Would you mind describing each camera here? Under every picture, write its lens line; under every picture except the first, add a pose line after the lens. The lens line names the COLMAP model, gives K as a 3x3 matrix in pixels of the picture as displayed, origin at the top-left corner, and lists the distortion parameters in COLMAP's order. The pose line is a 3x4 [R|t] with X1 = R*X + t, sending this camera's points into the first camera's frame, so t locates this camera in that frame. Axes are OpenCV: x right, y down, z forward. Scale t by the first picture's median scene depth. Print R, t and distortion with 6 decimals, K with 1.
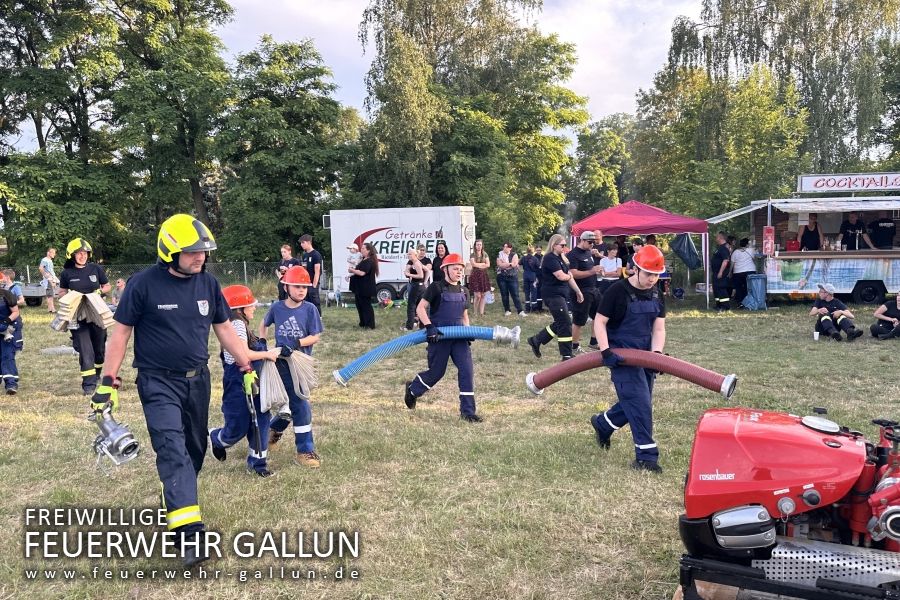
lens RADIAL K [[704.0, 0, 458.3], [0, 704.0, 292.4], [0, 0, 1]] dist [0.018940, -0.056729]
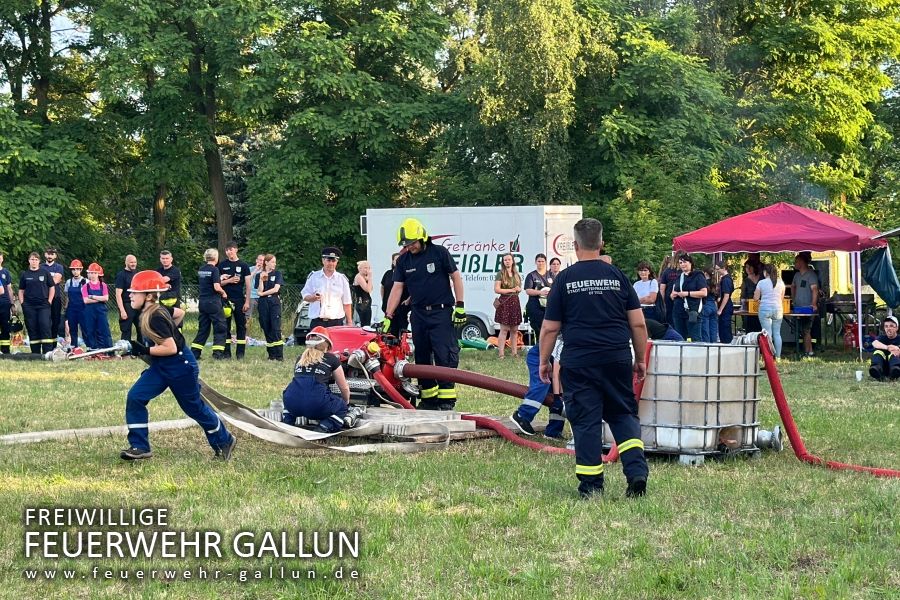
lens RADIAL K [[1774.8, 0, 448.1], [0, 1774.8, 297.0], [0, 0, 1]] dist [0.128216, 0.000000]
pose [[0.967885, 0.025138, -0.250134, 0.231182], [-0.039522, 0.997831, -0.052648, 0.041012], [0.248268, 0.060843, 0.966779, -0.463176]]
